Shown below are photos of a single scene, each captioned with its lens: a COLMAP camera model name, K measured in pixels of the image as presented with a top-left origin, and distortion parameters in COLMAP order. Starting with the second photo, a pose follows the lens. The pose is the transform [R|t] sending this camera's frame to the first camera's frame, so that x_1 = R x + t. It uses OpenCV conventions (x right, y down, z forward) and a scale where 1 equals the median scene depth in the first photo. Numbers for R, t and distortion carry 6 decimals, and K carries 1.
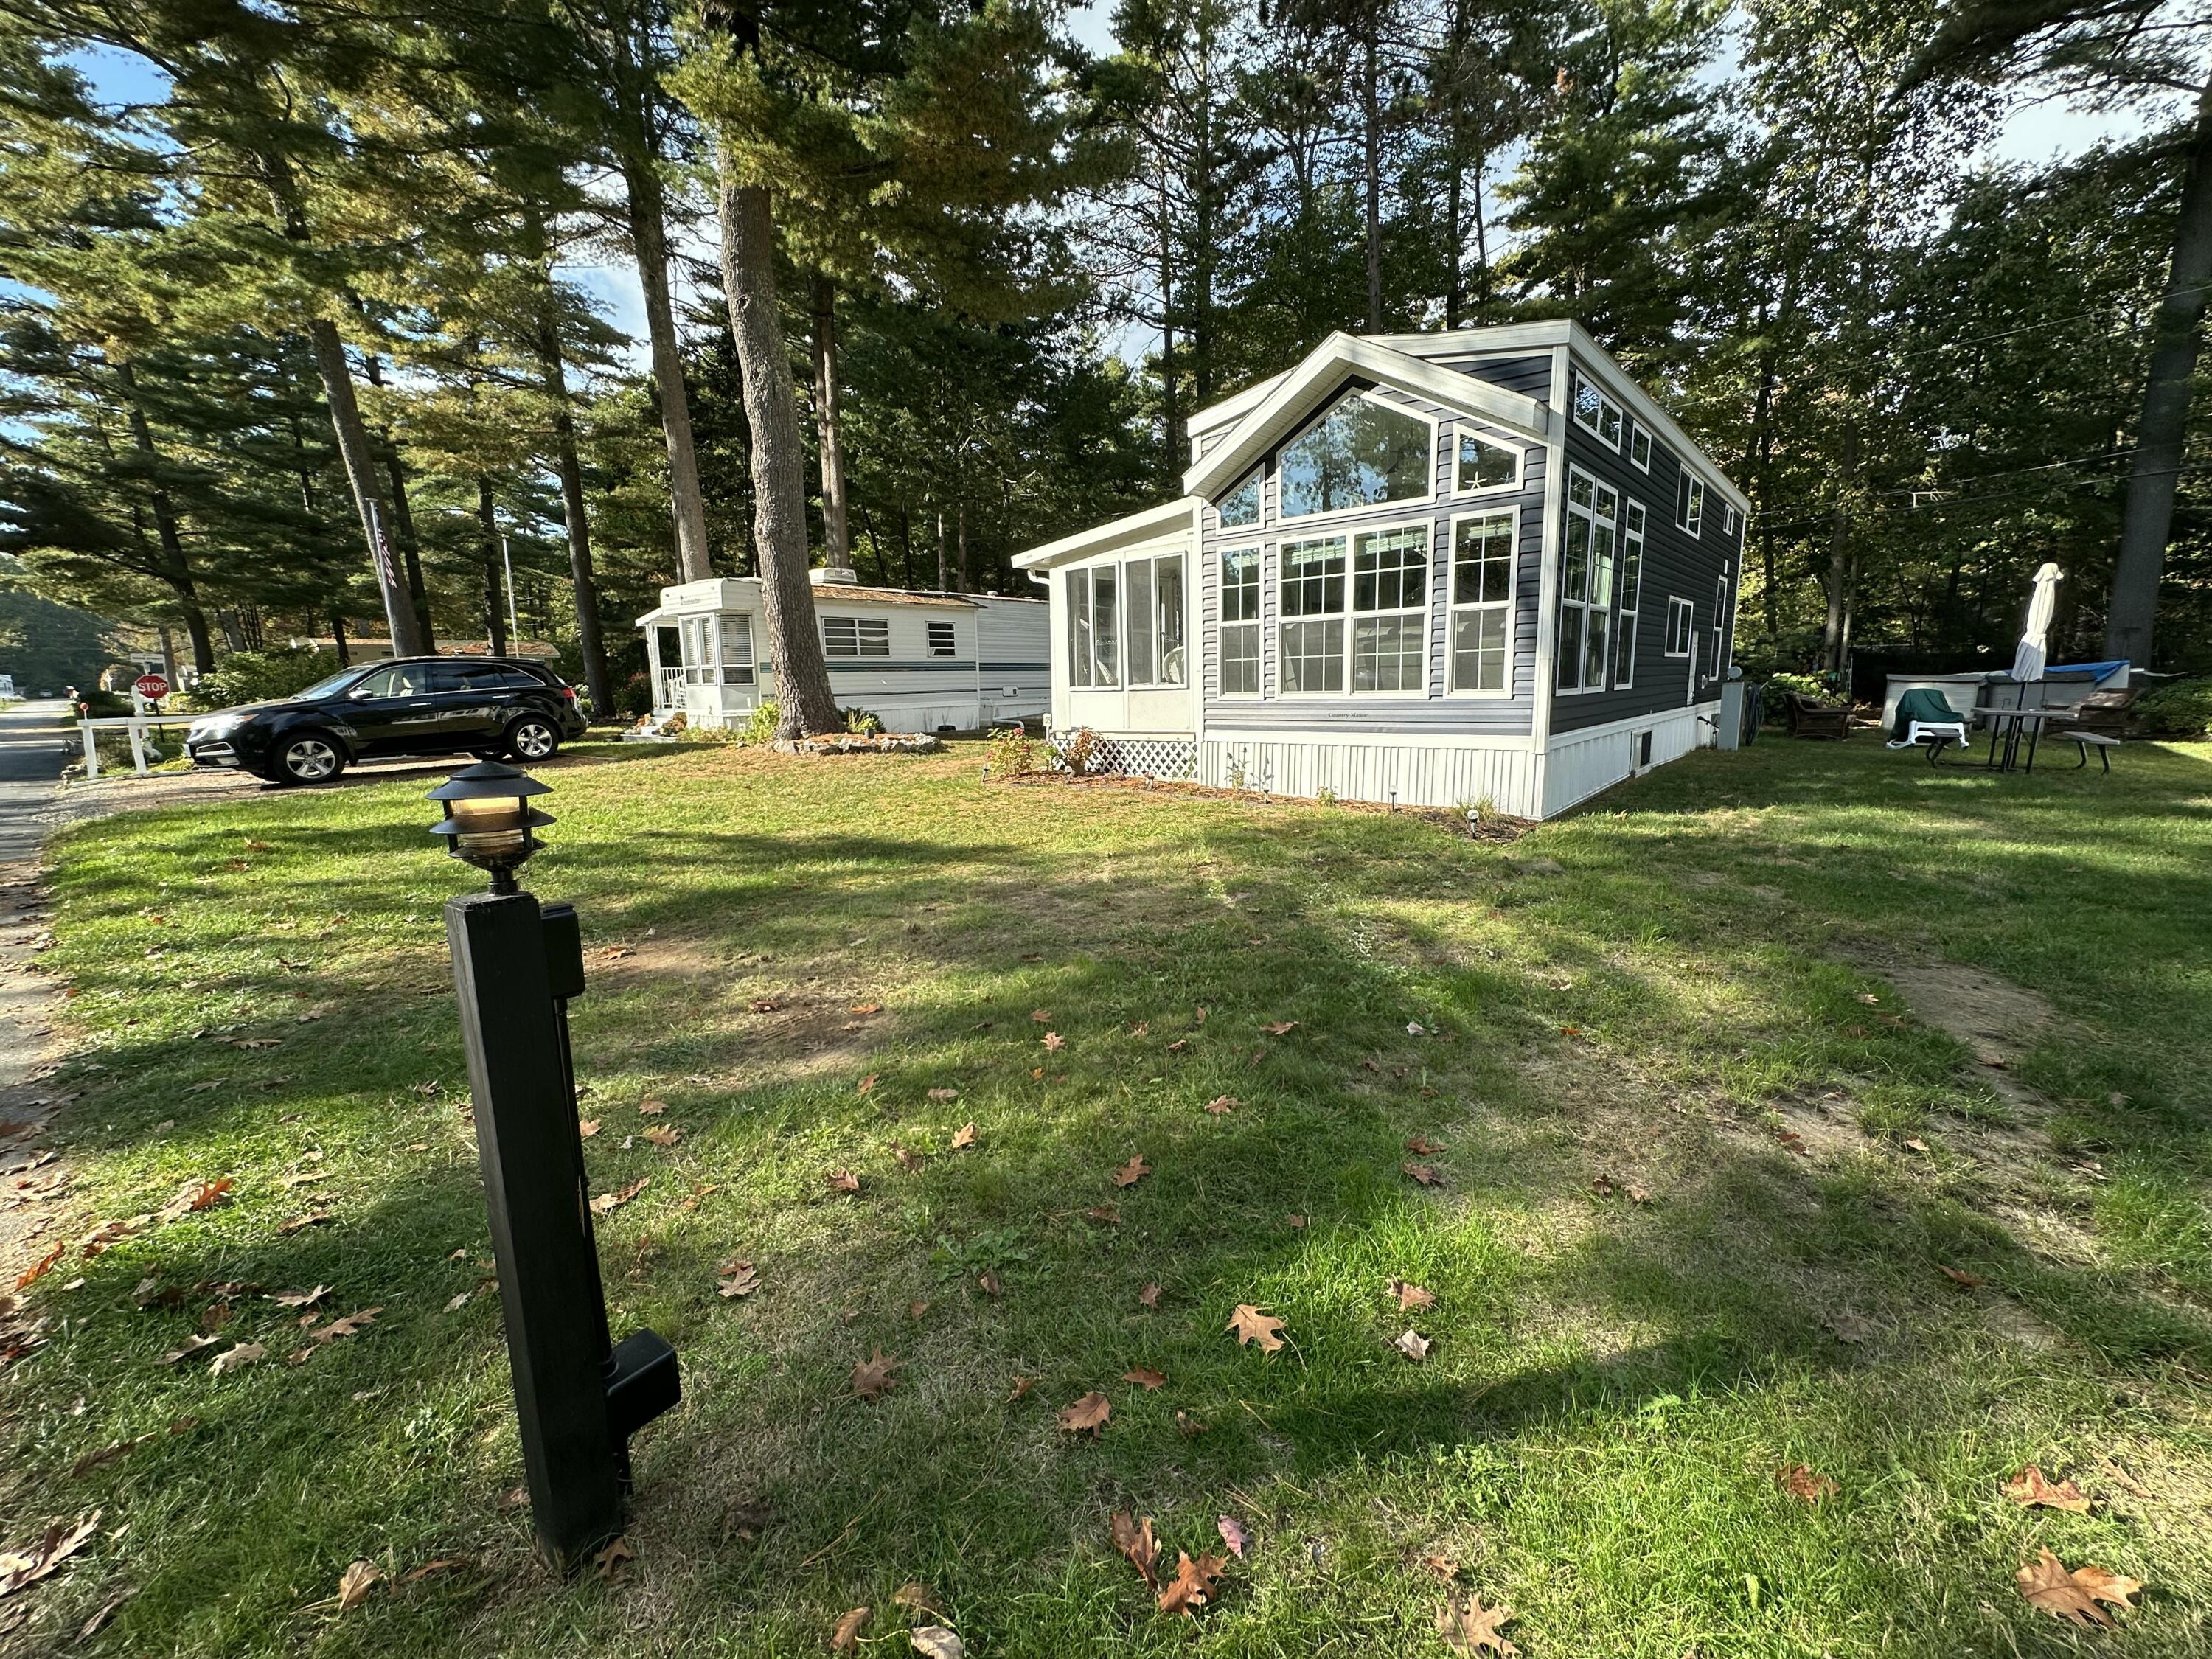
lens RADIAL K [[881.0, 0, 1106.9], [0, 881.0, 828.0], [0, 0, 1]] dist [-0.001332, 0.000532]
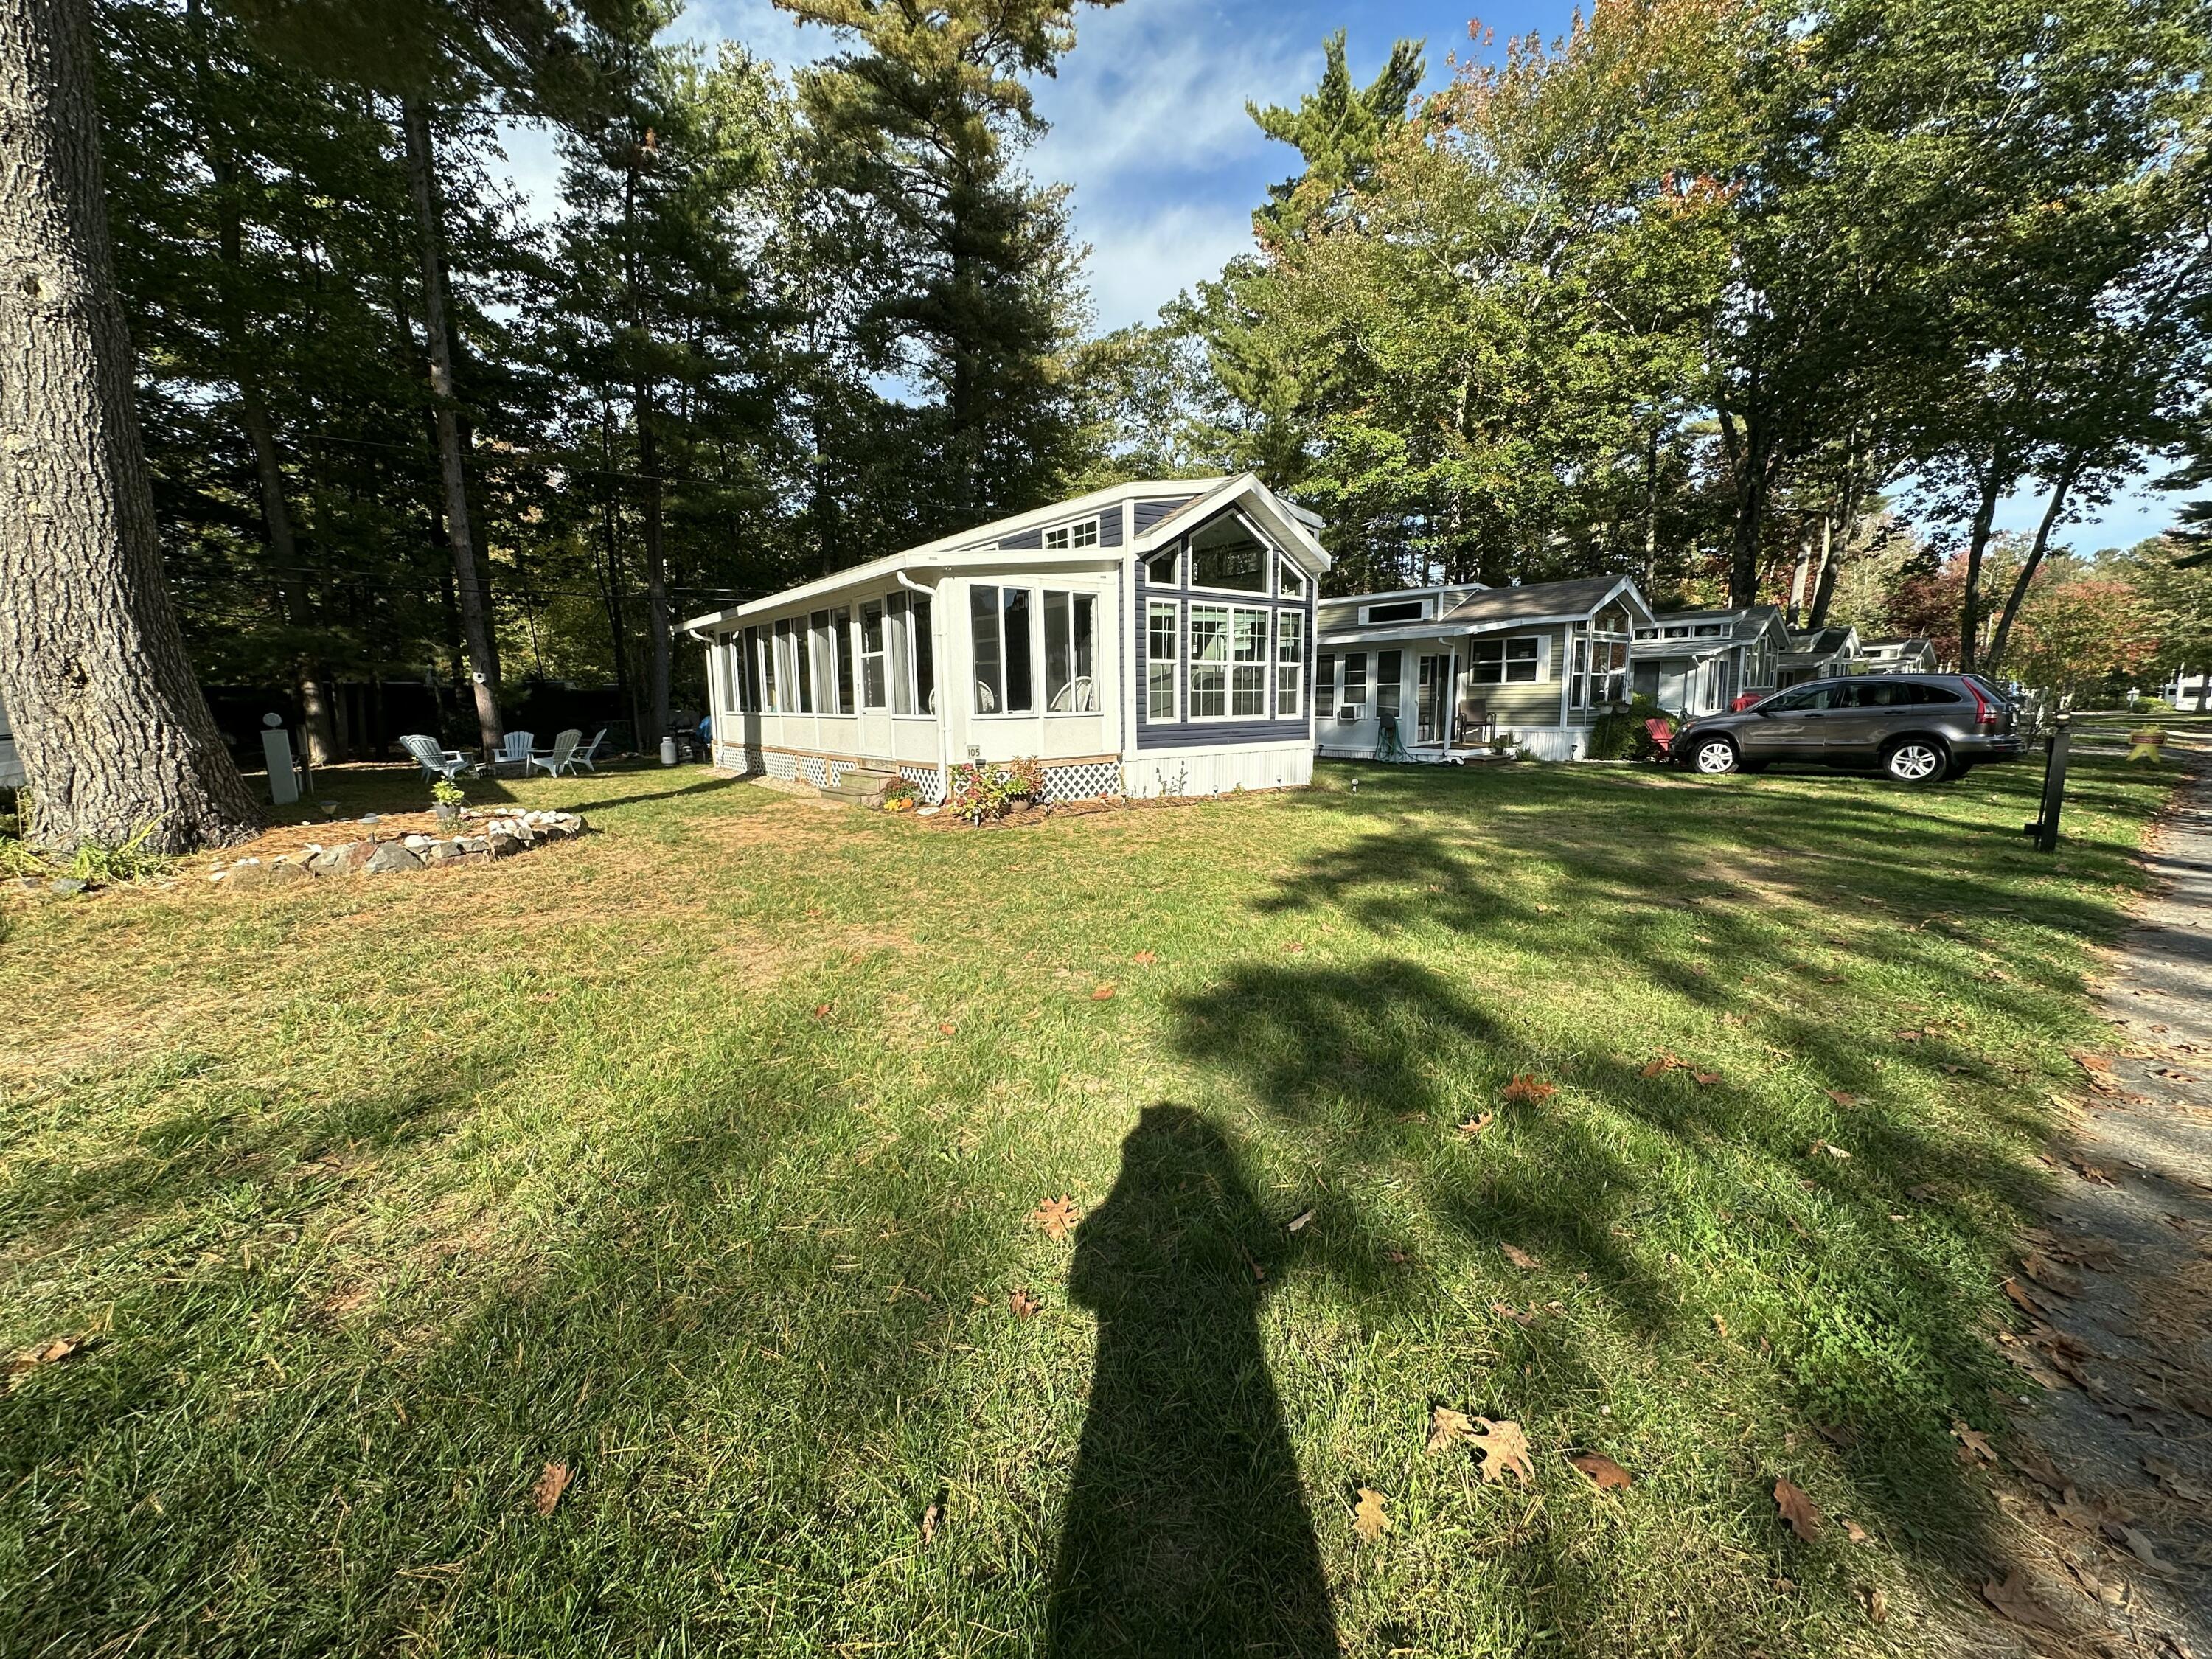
lens RADIAL K [[881.0, 0, 1099.8], [0, 881.0, 827.3], [0, 0, 1]] dist [-0.001332, 0.000532]
pose [[0.188402, -0.115344, 0.975295, -1.083317], [0.171085, 0.981749, 0.083058, -0.121612], [-0.967075, 0.151210, 0.204697, 0.863716]]
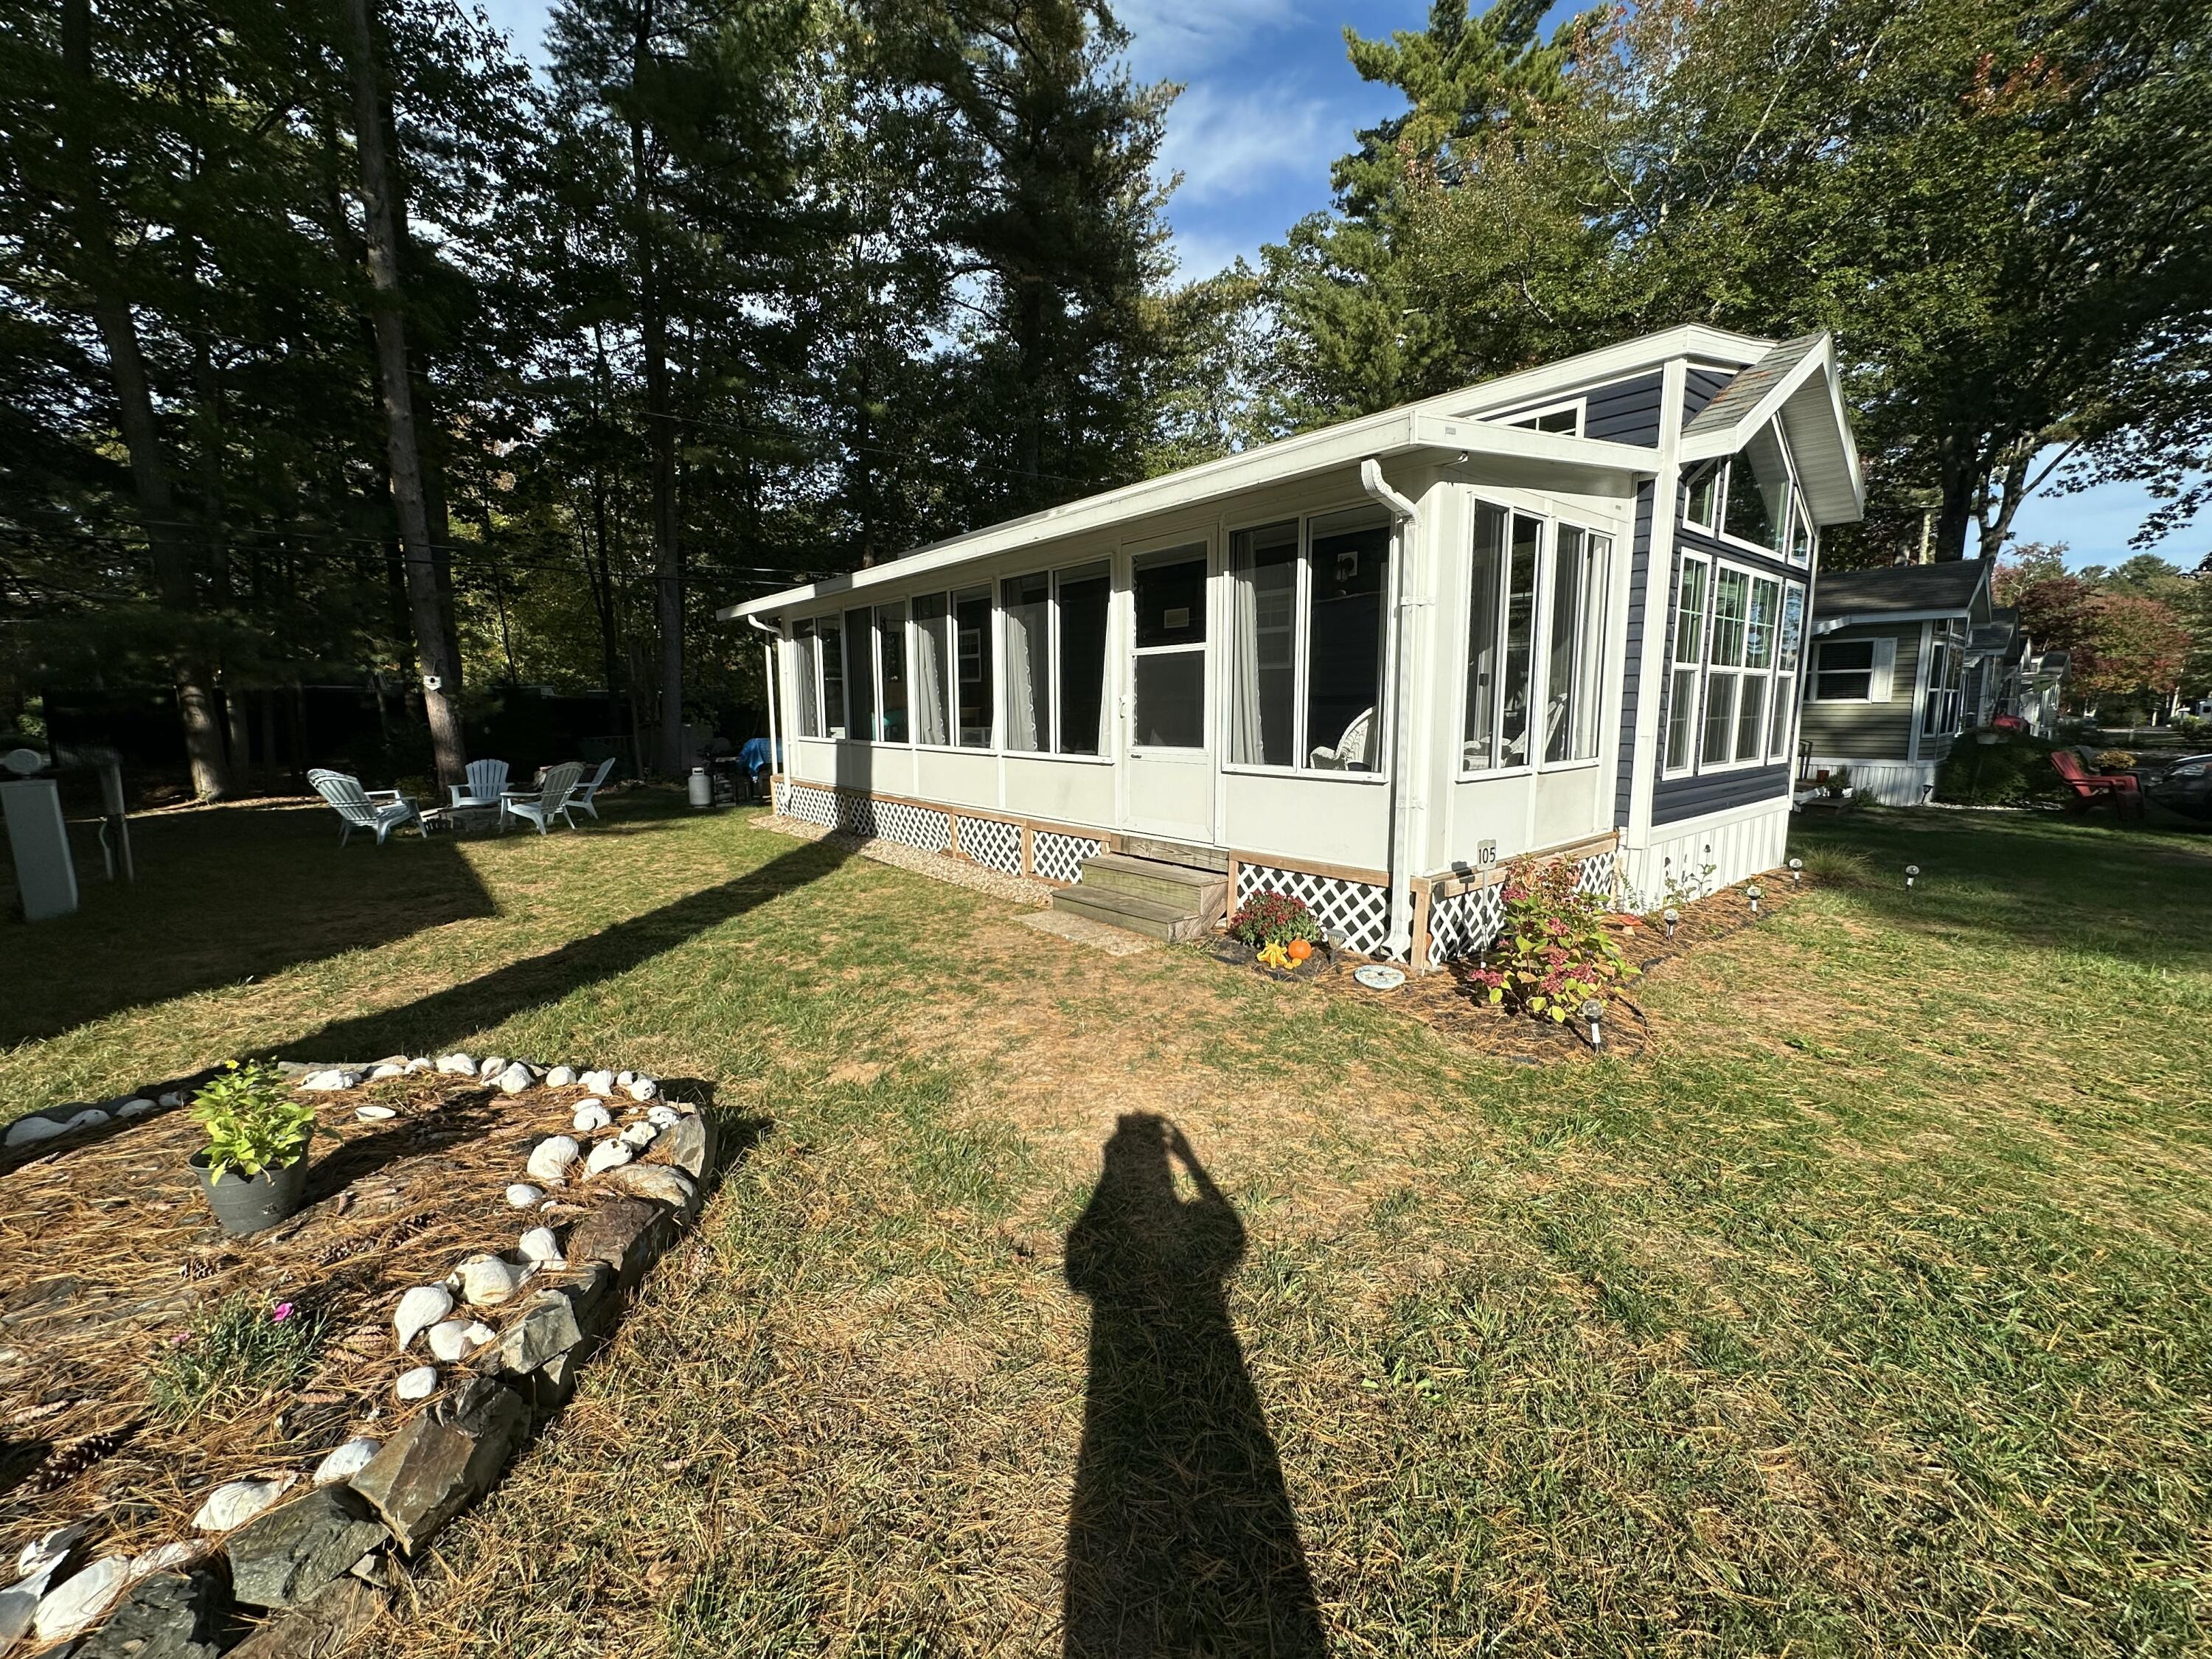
lens RADIAL K [[881.0, 0, 1099.4], [0, 881.0, 827.8], [0, 0, 1]] dist [-0.001332, 0.000532]
pose [[0.160527, -0.107161, 0.981197, -0.596121], [0.165477, 0.982941, 0.080279, -0.238125], [-0.973061, 0.149479, 0.175521, 1.330299]]
